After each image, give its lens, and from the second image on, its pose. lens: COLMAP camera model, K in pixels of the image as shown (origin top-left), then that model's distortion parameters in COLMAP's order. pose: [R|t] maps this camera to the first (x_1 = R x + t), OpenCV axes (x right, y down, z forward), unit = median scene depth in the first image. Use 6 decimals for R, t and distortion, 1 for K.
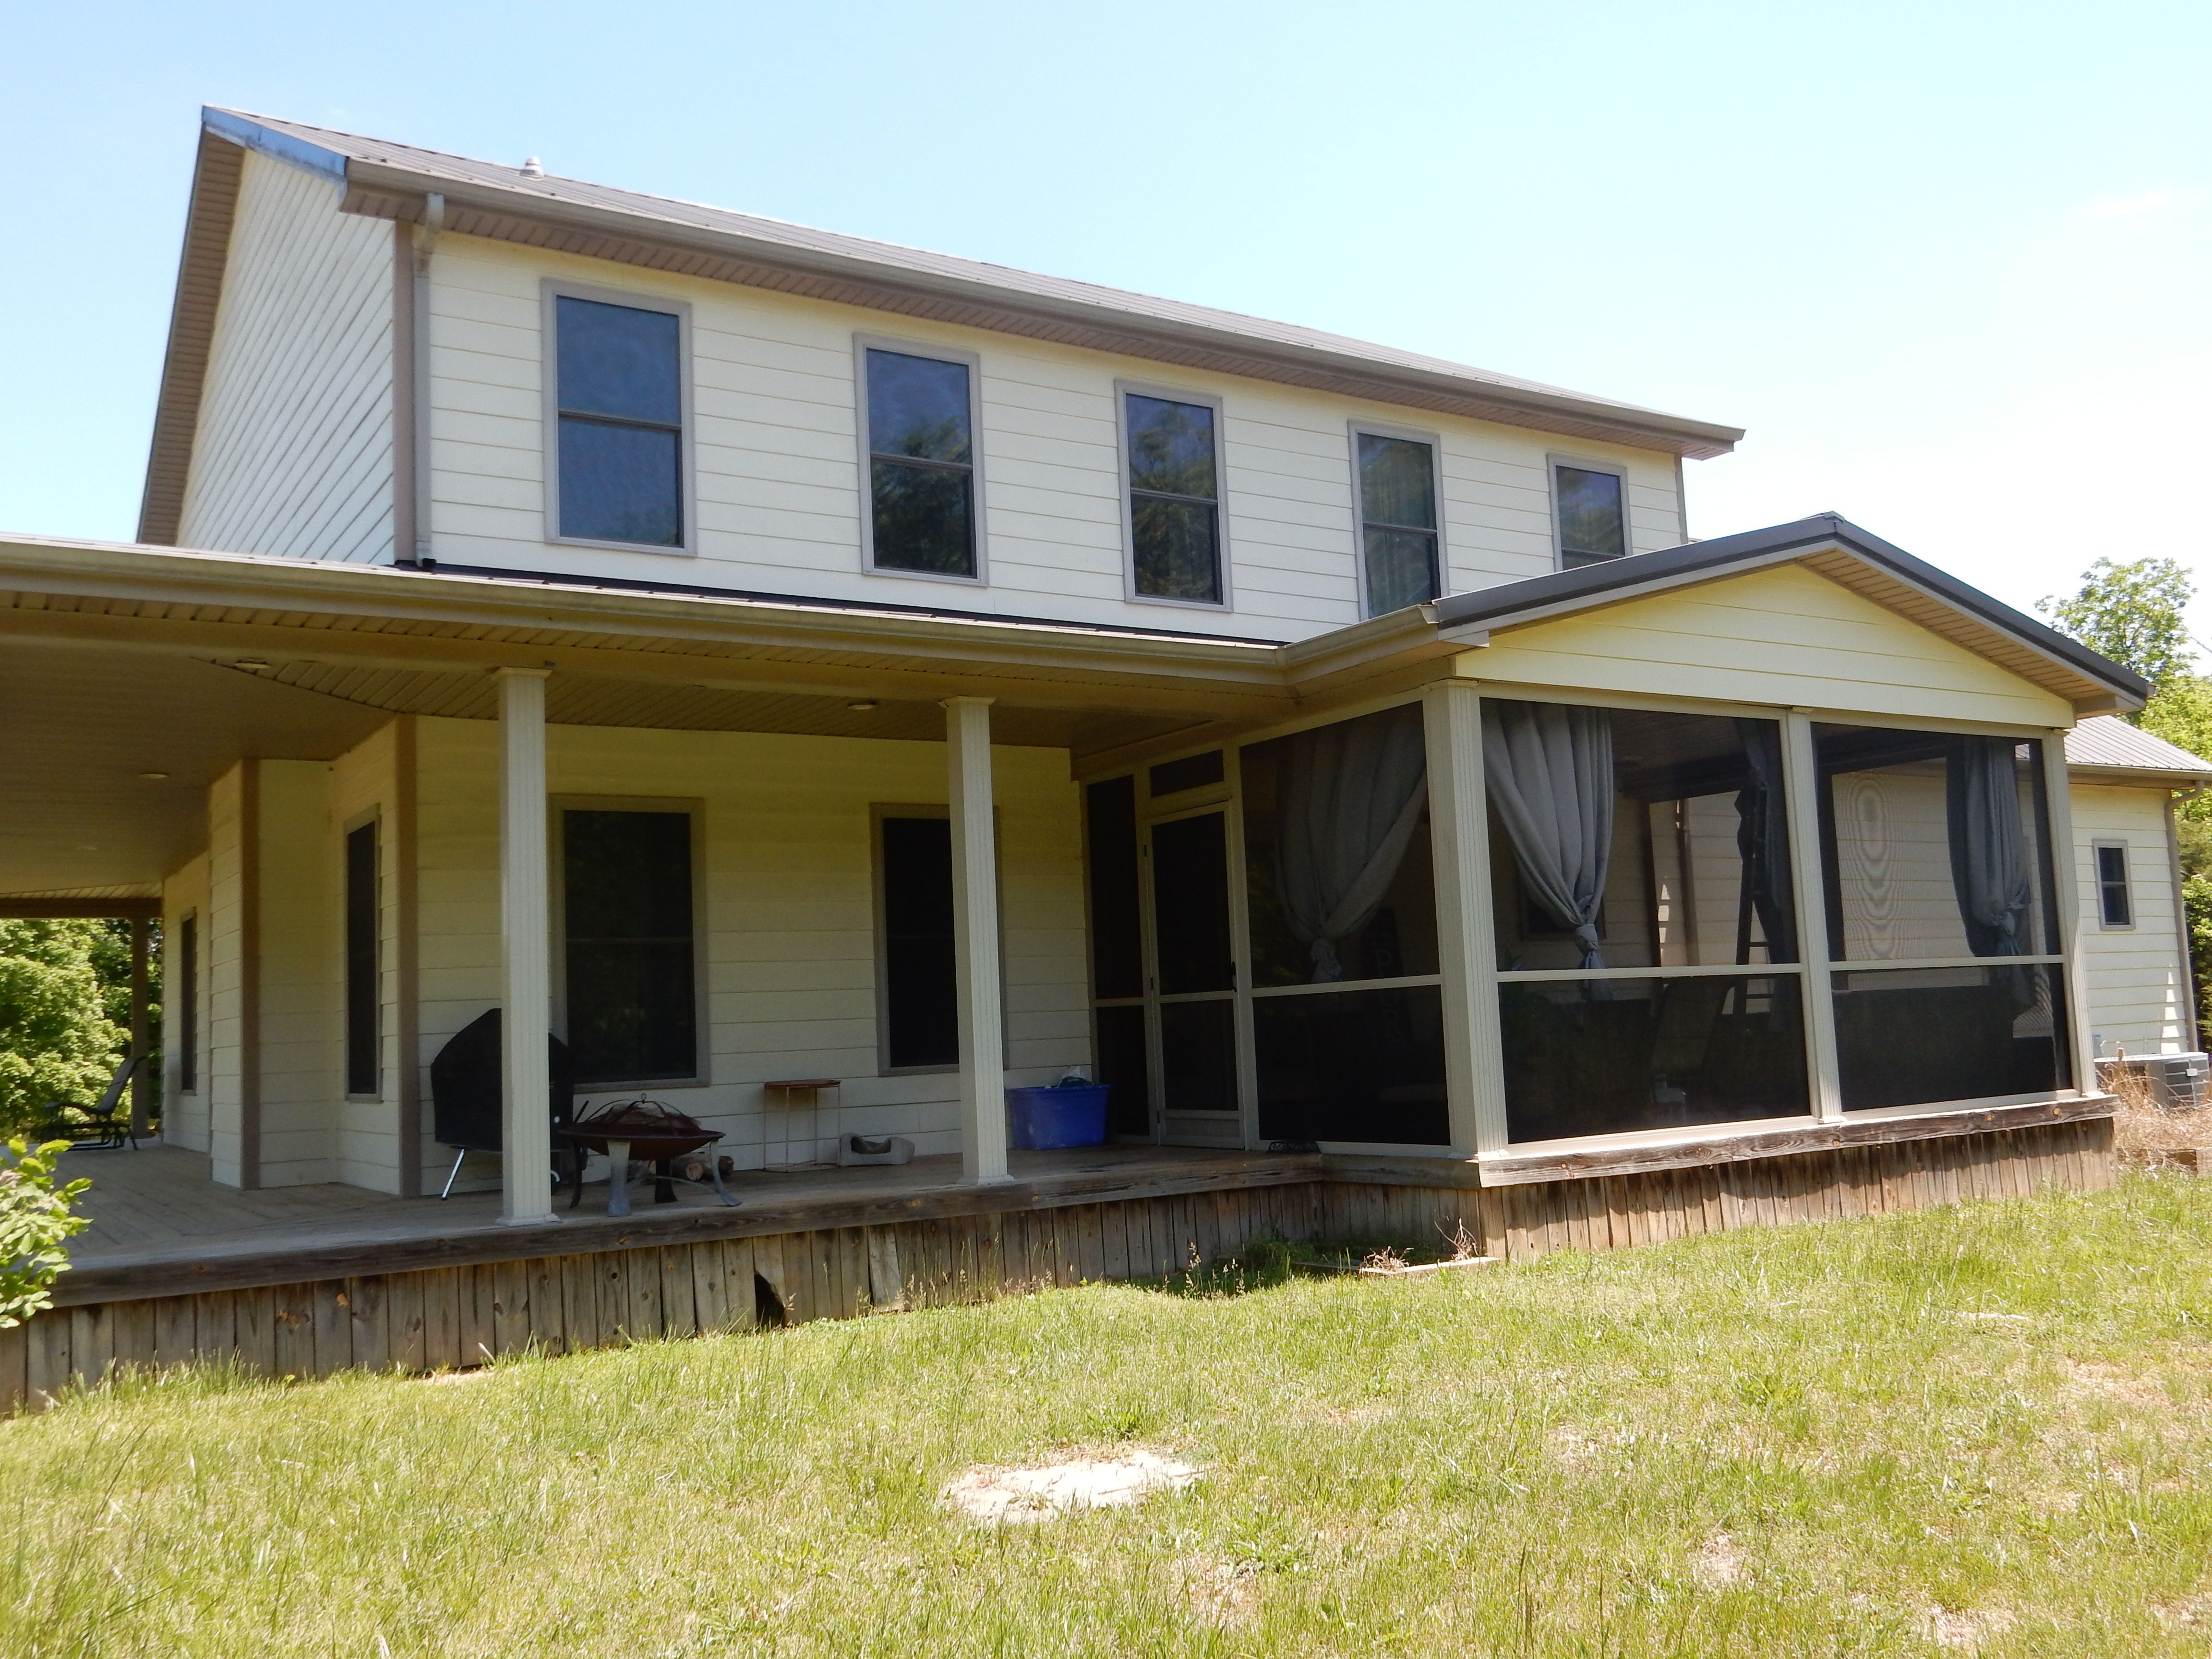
lens RADIAL K [[1912.9, 0, 1107.0], [0, 1912.9, 828.5], [0, 0, 1]] dist [-0.004112, -0.005129]
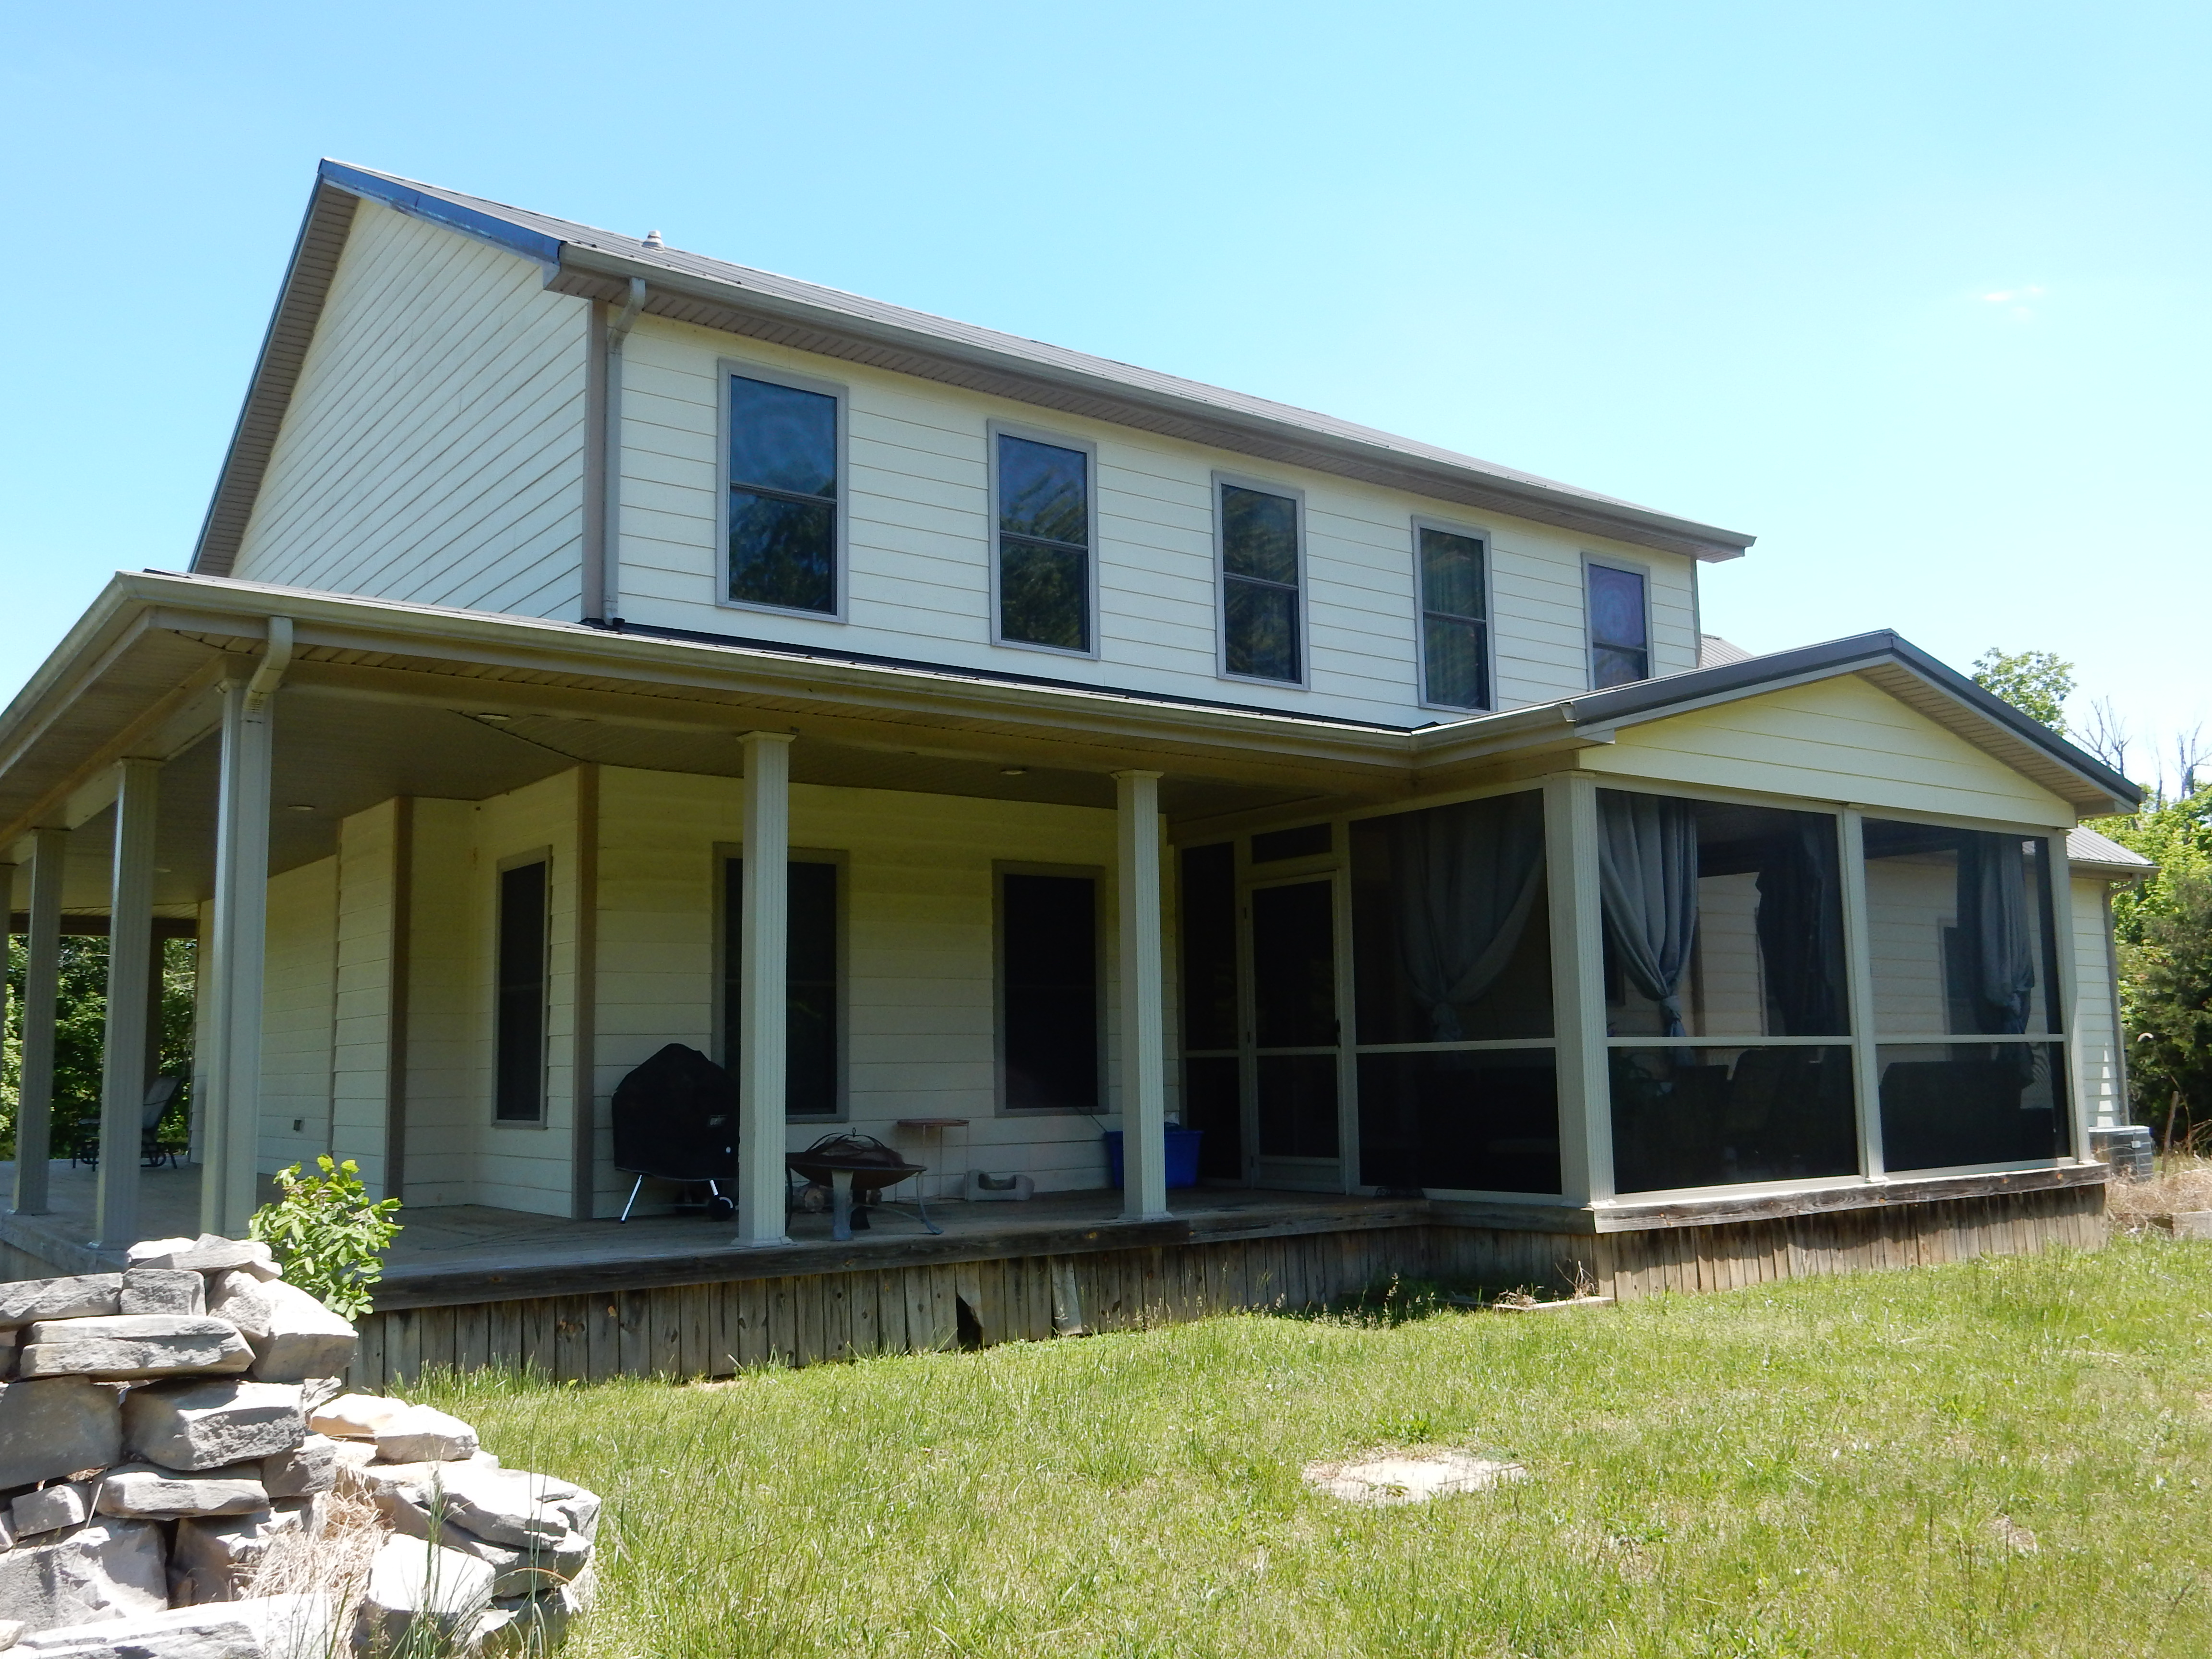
lens RADIAL K [[1912.9, 0, 1111.2], [0, 1912.9, 827.1], [0, 0, 1]] dist [-0.004112, -0.005129]
pose [[0.997346, 0.036197, 0.063173, -0.138281], [-0.034634, 0.999070, -0.025669, -0.006949], [-0.064044, 0.023413, 0.997672, -0.074749]]
